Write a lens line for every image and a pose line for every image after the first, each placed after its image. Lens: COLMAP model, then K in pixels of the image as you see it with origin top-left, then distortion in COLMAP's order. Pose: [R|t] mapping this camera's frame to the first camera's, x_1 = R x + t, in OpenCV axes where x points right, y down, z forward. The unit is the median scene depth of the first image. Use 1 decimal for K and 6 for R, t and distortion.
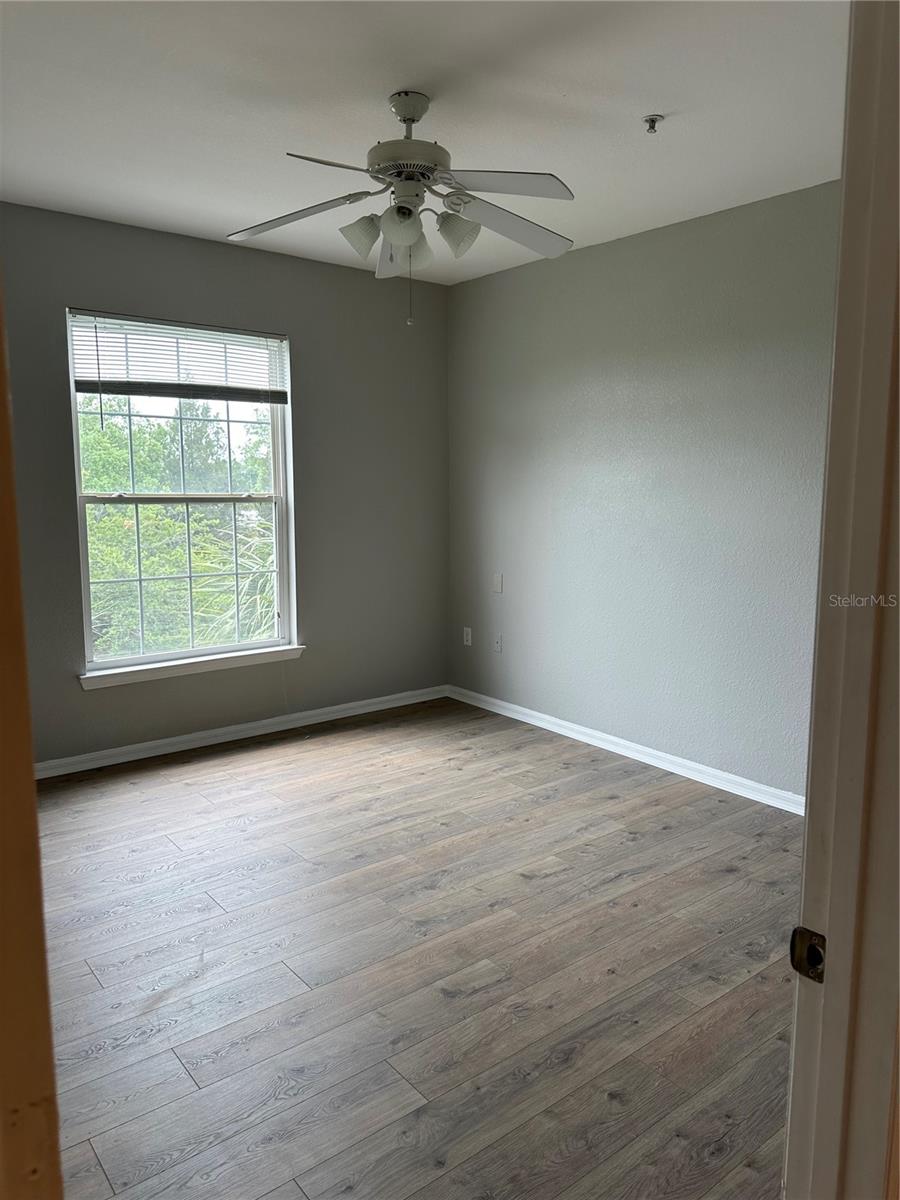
lens RADIAL K [[847.0, 0, 450.5], [0, 847.0, 602.0], [0, 0, 1]] dist [0.008450, 0.000570]
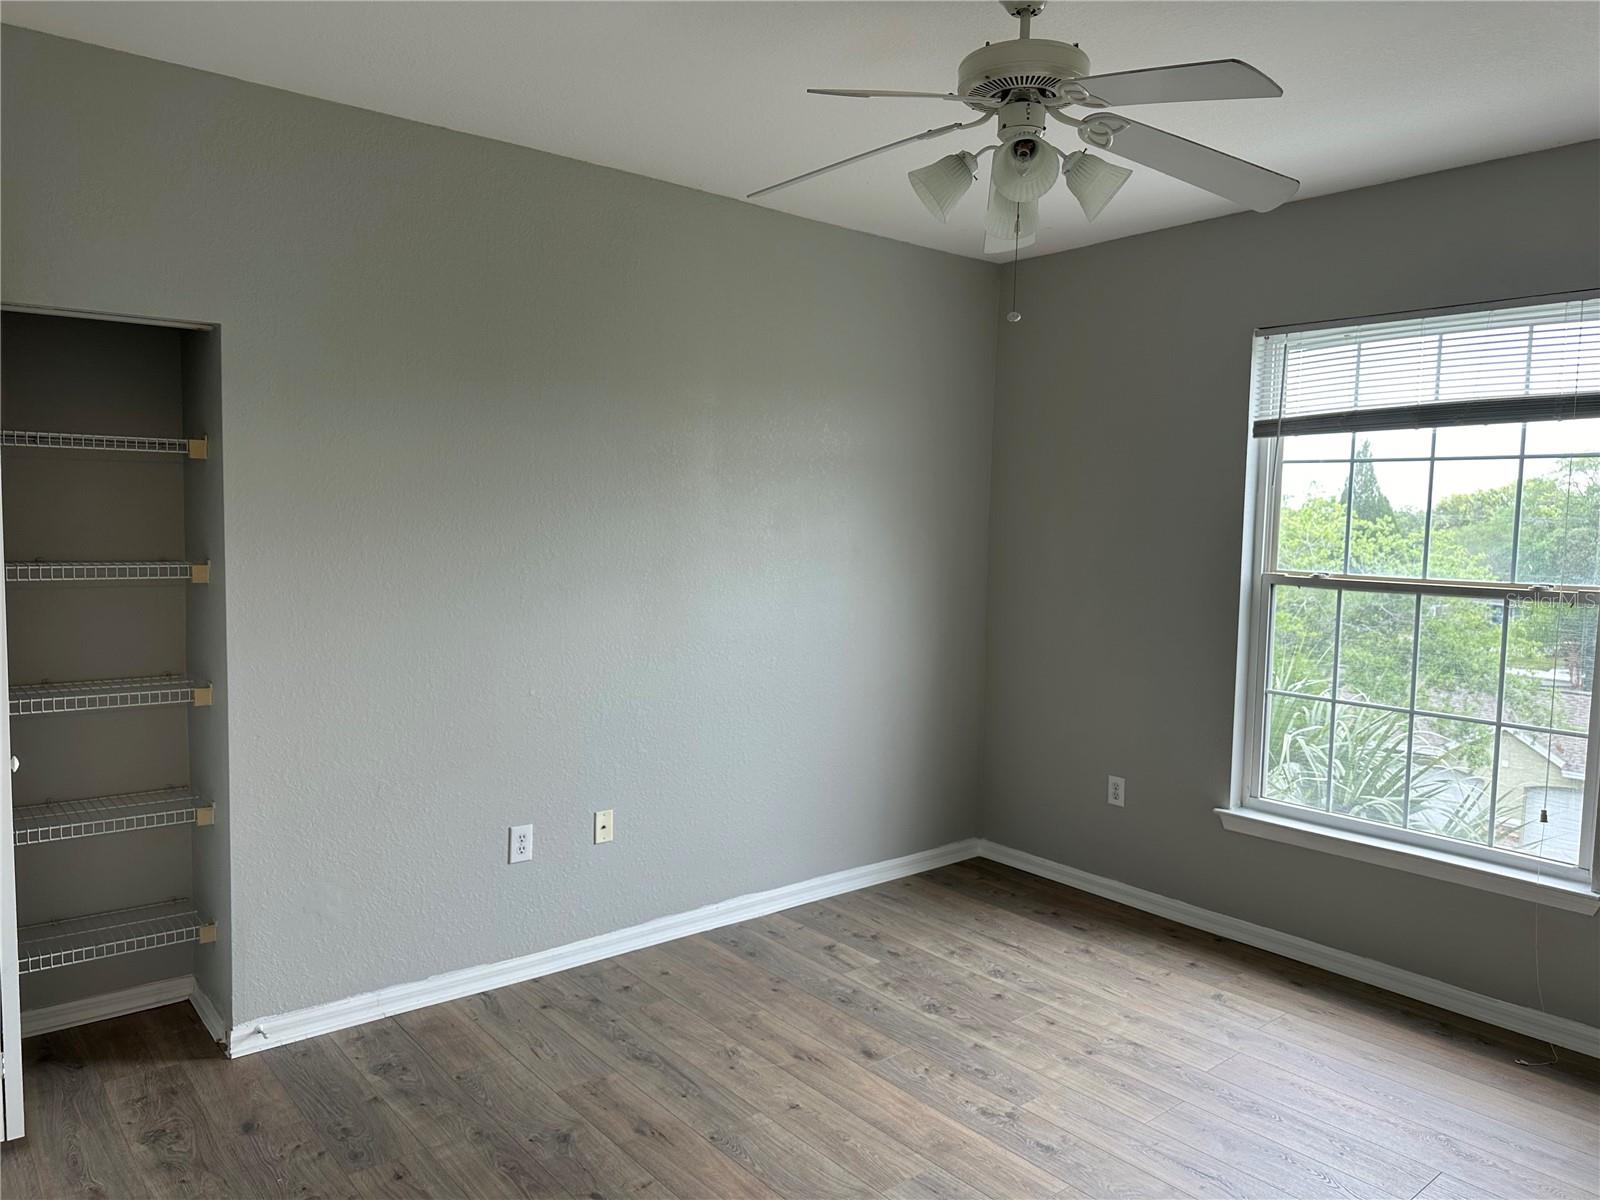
lens RADIAL K [[1129.4, 0, 799.7], [0, 1129.4, 598.8], [0, 0, 1]] dist [0.008450, 0.000570]
pose [[0.007581, 0.065880, -0.997799, 0.547644], [-0.162729, 0.984608, 0.063773, -0.098047], [0.986642, 0.161887, 0.018185, 0.573324]]
